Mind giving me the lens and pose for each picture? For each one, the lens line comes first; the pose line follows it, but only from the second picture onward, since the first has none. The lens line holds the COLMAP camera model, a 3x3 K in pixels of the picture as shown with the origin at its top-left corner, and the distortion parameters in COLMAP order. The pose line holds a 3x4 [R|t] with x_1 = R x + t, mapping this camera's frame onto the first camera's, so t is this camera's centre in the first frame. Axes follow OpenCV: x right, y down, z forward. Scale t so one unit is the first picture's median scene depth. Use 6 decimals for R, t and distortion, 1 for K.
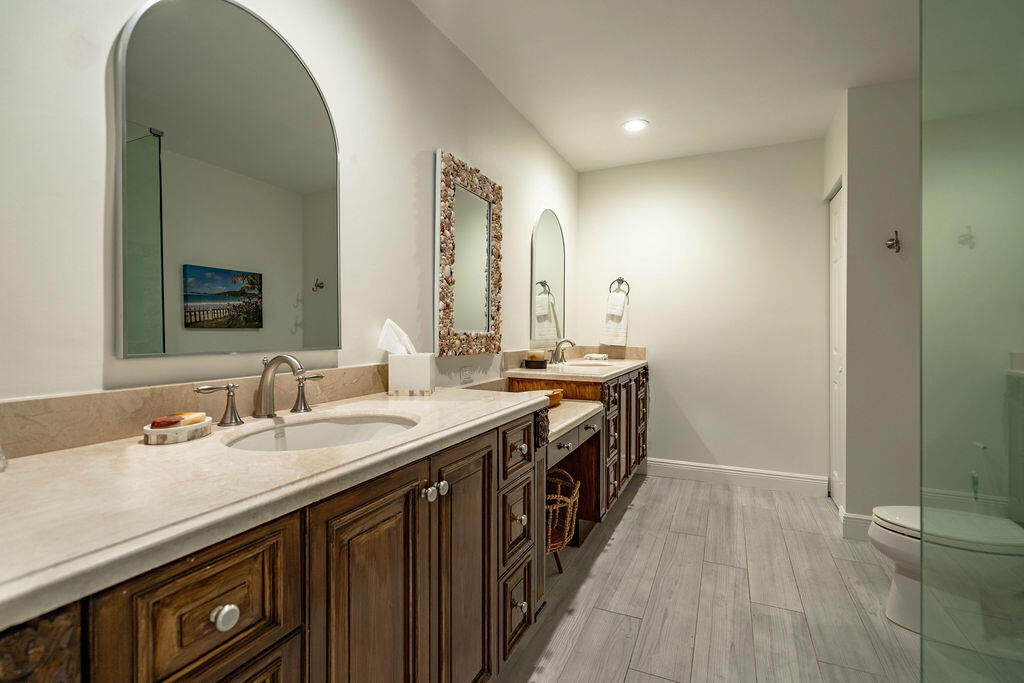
lens RADIAL K [[472.0, 0, 514.3], [0, 472.0, 332.4], [0, 0, 1]] dist [-0.000466, 0.001315]
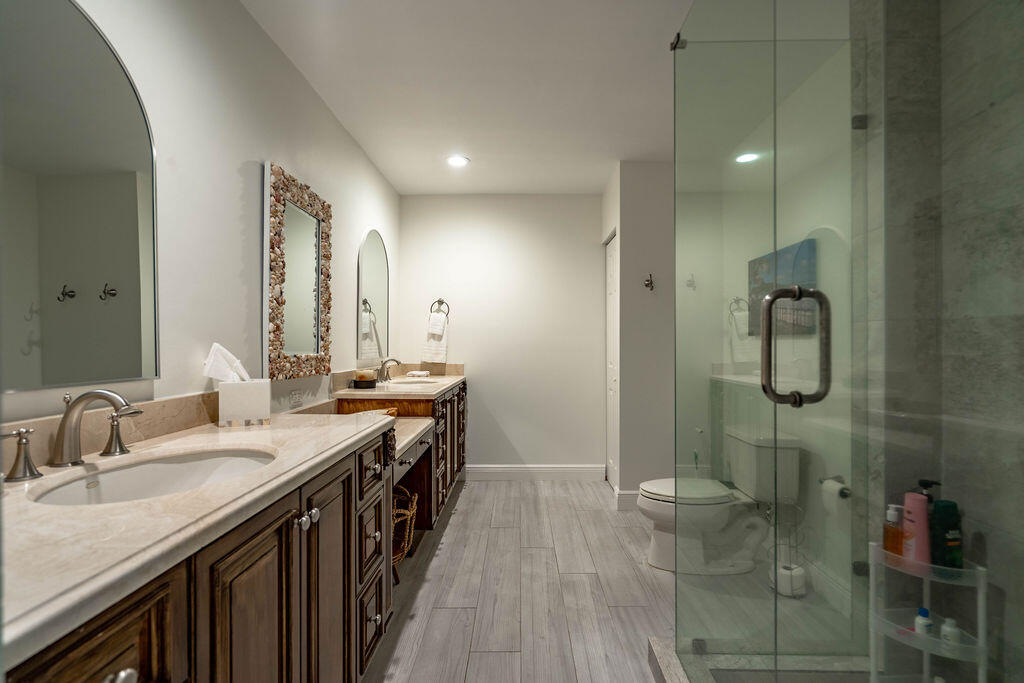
lens RADIAL K [[472.0, 0, 509.4], [0, 472.0, 346.6], [0, 0, 1]] dist [-0.000466, 0.001315]
pose [[0.913186, -0.005964, 0.407500, -0.104877], [0.003642, 0.999972, 0.006473, -0.022872], [-0.407527, -0.004427, 0.913182, -0.056383]]
